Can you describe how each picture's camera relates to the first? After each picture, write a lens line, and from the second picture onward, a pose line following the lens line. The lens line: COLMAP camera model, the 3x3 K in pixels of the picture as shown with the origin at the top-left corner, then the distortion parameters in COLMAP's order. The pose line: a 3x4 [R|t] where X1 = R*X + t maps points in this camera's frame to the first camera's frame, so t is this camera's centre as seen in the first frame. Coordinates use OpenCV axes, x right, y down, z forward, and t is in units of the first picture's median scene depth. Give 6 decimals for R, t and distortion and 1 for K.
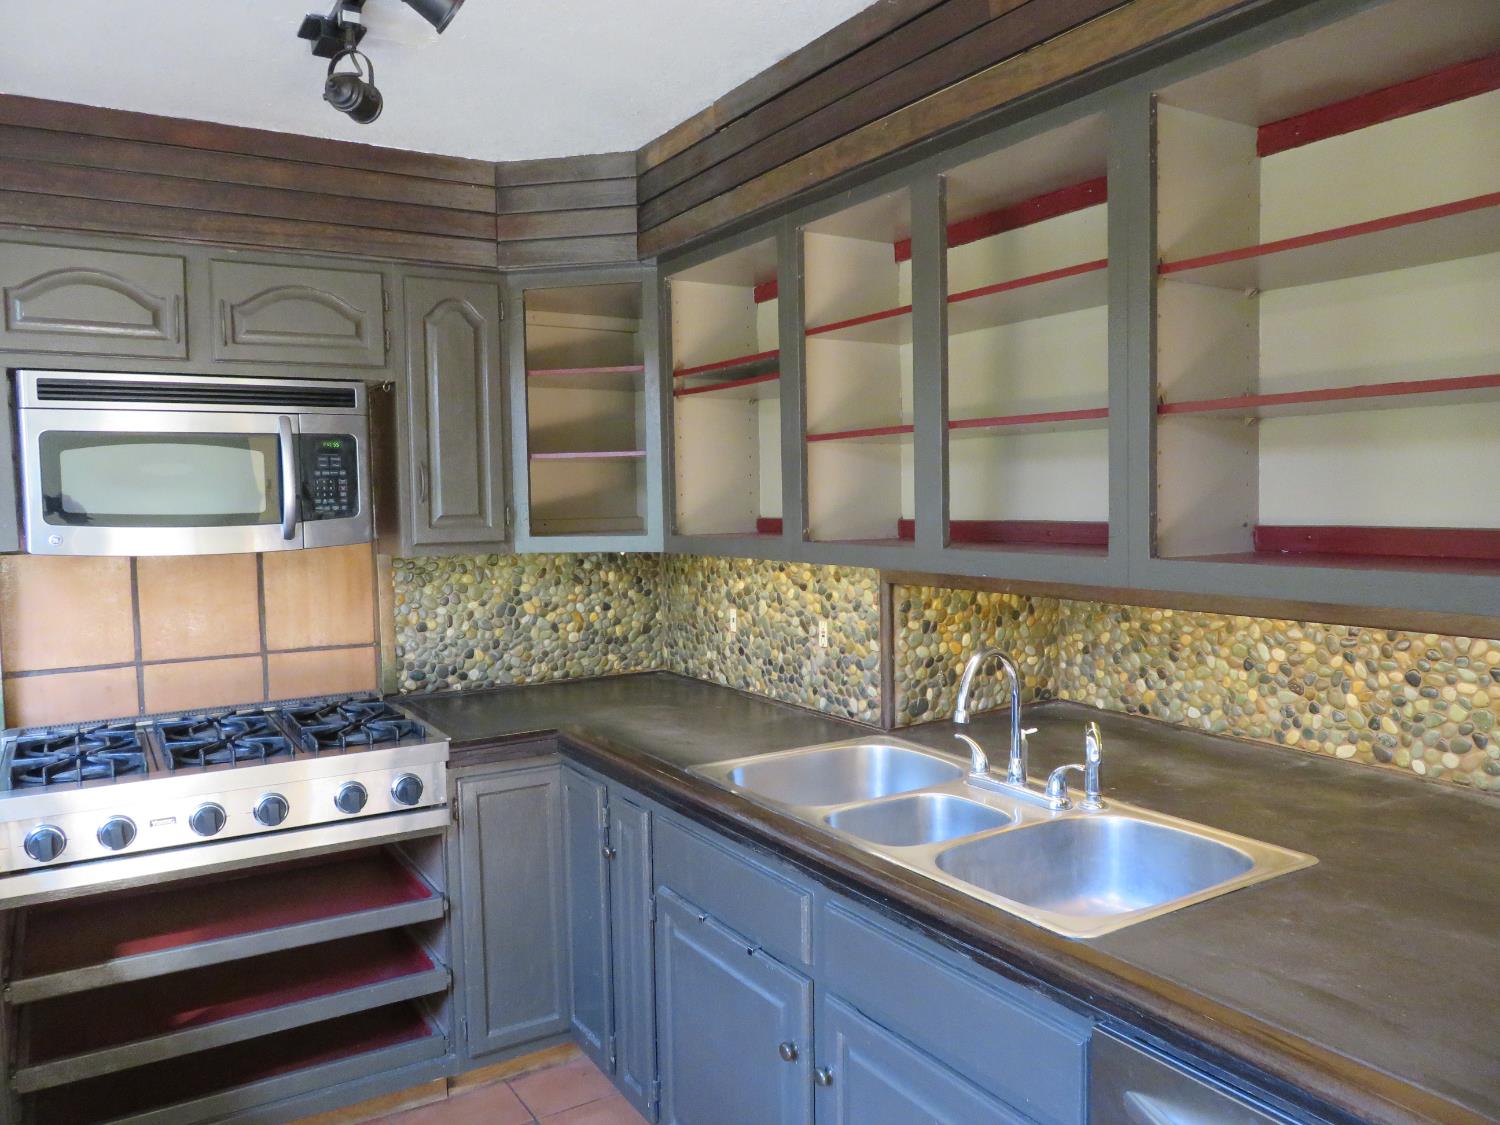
lens RADIAL K [[1115.3, 0, 750.4], [0, 1115.3, 558.5], [0, 0, 1]] dist [-0.009998, 0.003721]
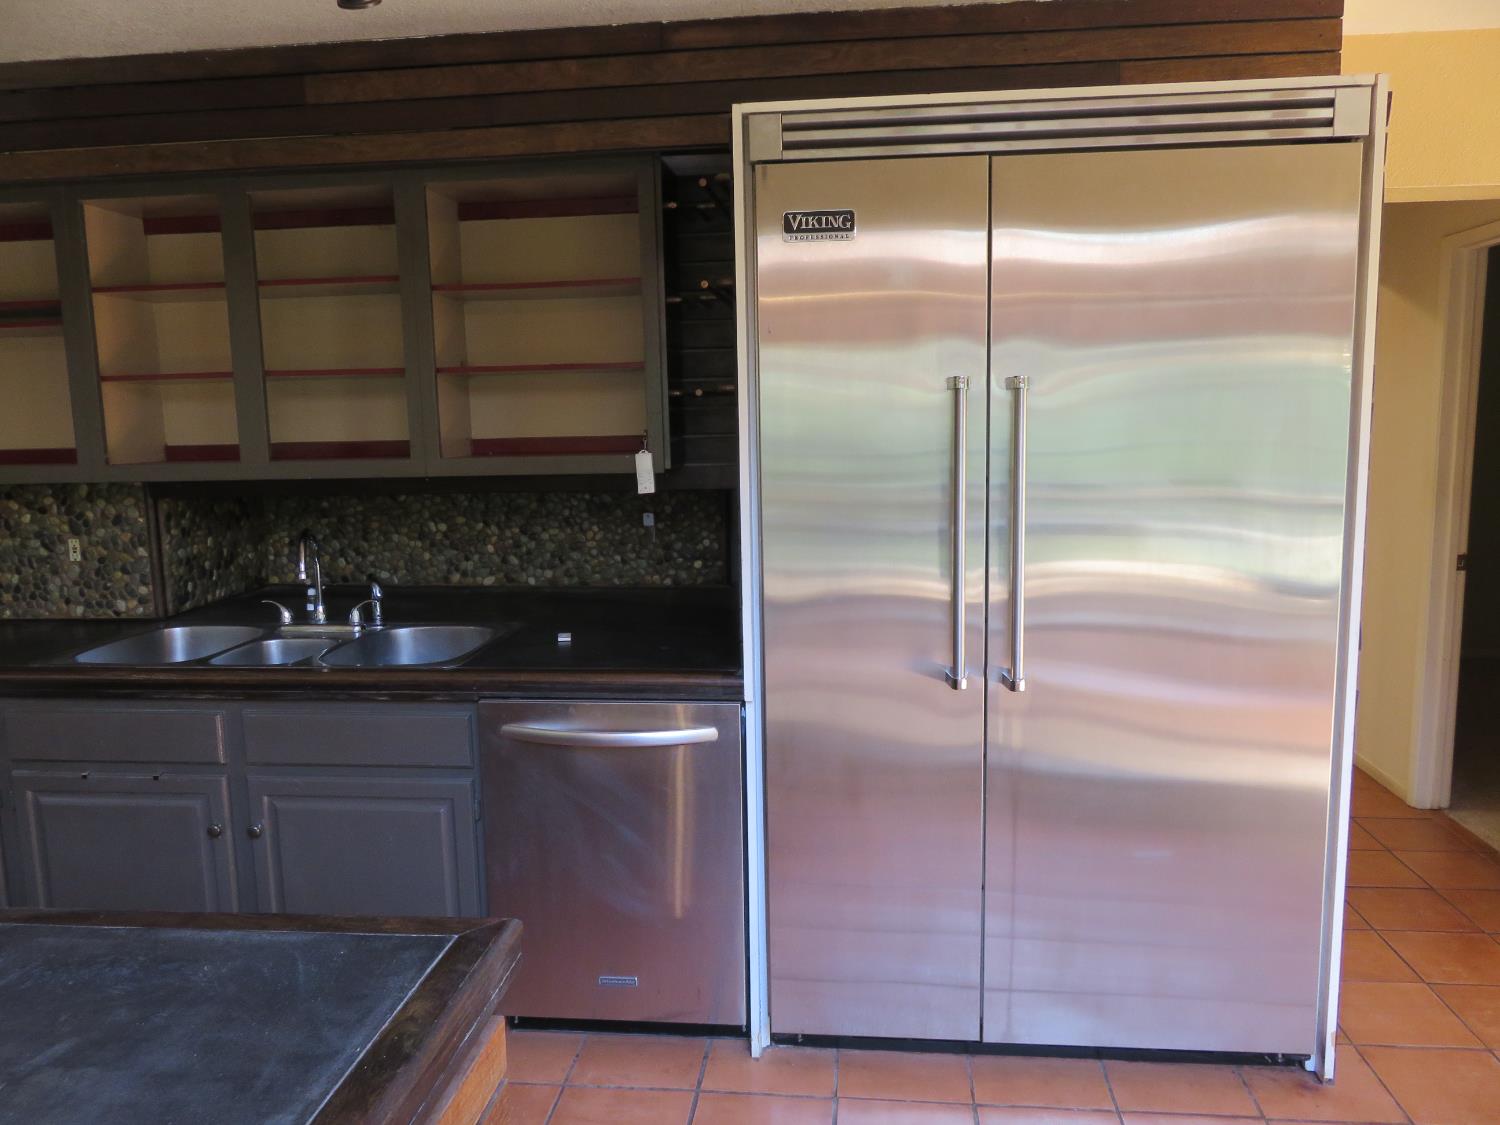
lens RADIAL K [[1115.3, 0, 753.3], [0, 1115.3, 562.9], [0, 0, 1]] dist [-0.009998, 0.003721]
pose [[0.609675, -0.103086, 0.785920, -0.437850], [0.056705, 0.994639, 0.086474, 0.023402], [-0.790621, -0.008155, 0.612252, -0.266033]]
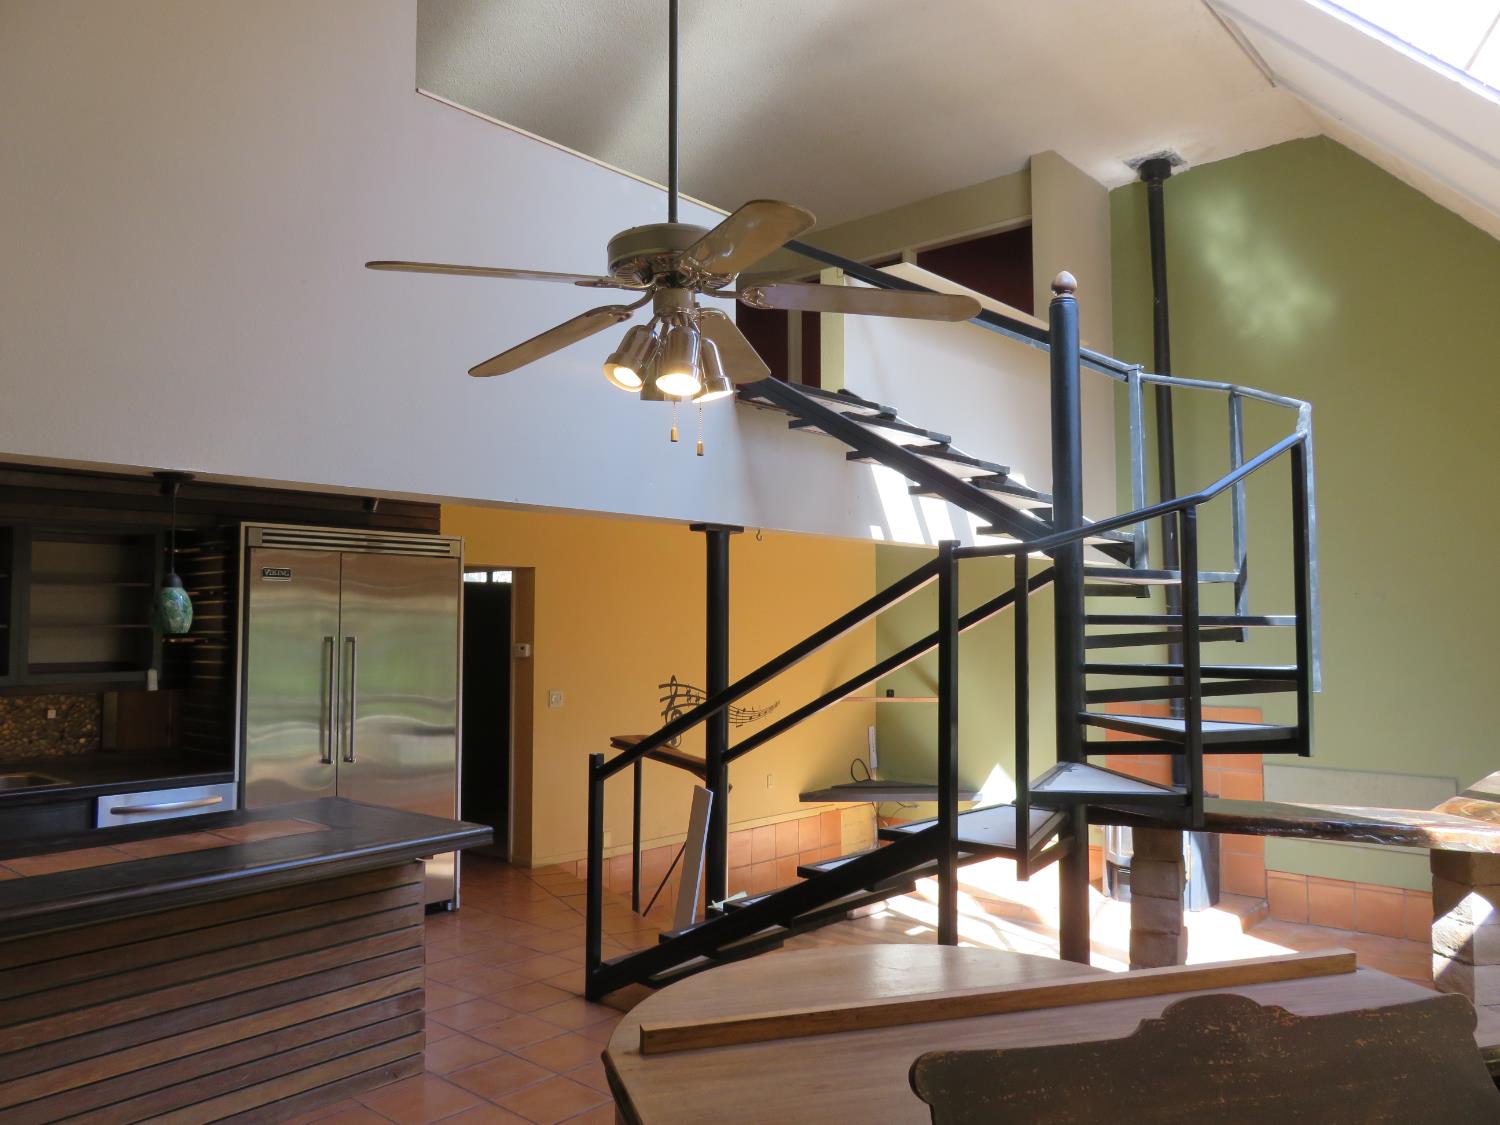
lens RADIAL K [[1115.3, 0, 754.4], [0, 1115.3, 562.3], [0, 0, 1]] dist [-0.009998, 0.003721]
pose [[-0.299711, 0.069839, 0.951470, -1.977027], [0.061385, 0.996662, -0.053820, -0.014433], [-0.952053, 0.042276, -0.302997, 0.006178]]
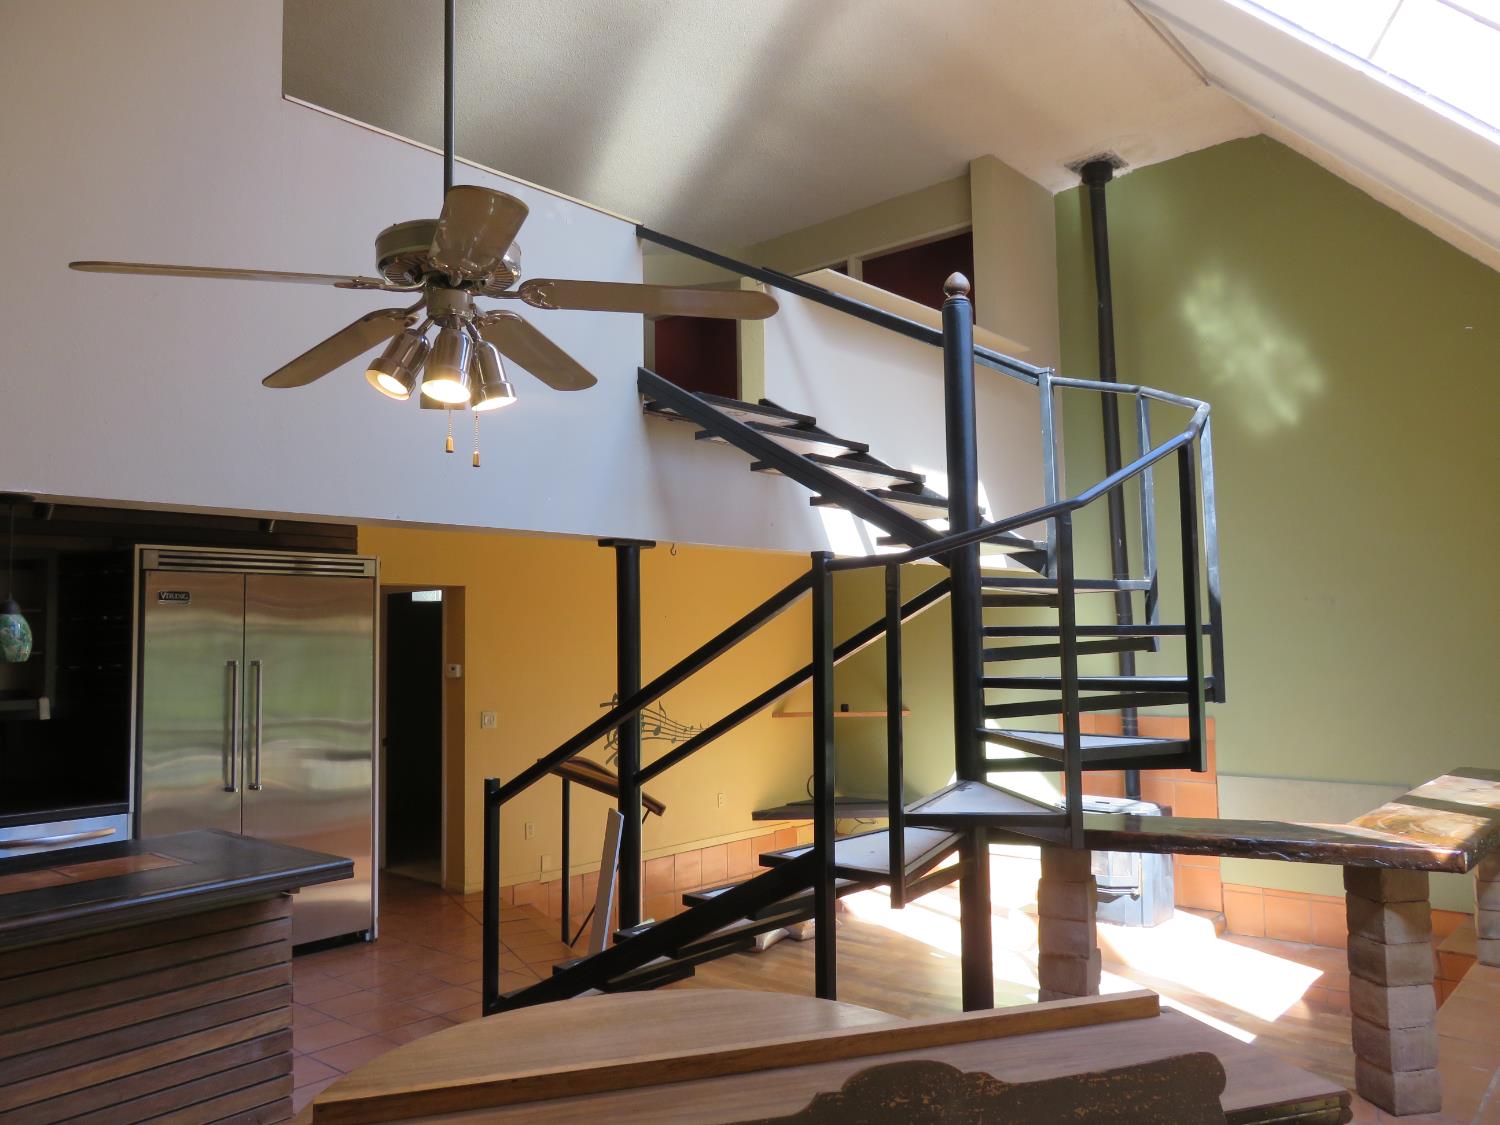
lens RADIAL K [[1115.3, 0, 750.6], [0, 1115.3, 561.8], [0, 0, 1]] dist [-0.009998, 0.003721]
pose [[-0.299163, 0.086758, 0.950250, -1.969180], [0.077711, 0.994765, -0.066357, -0.008059], [-0.951032, 0.053993, -0.304339, -0.160068]]
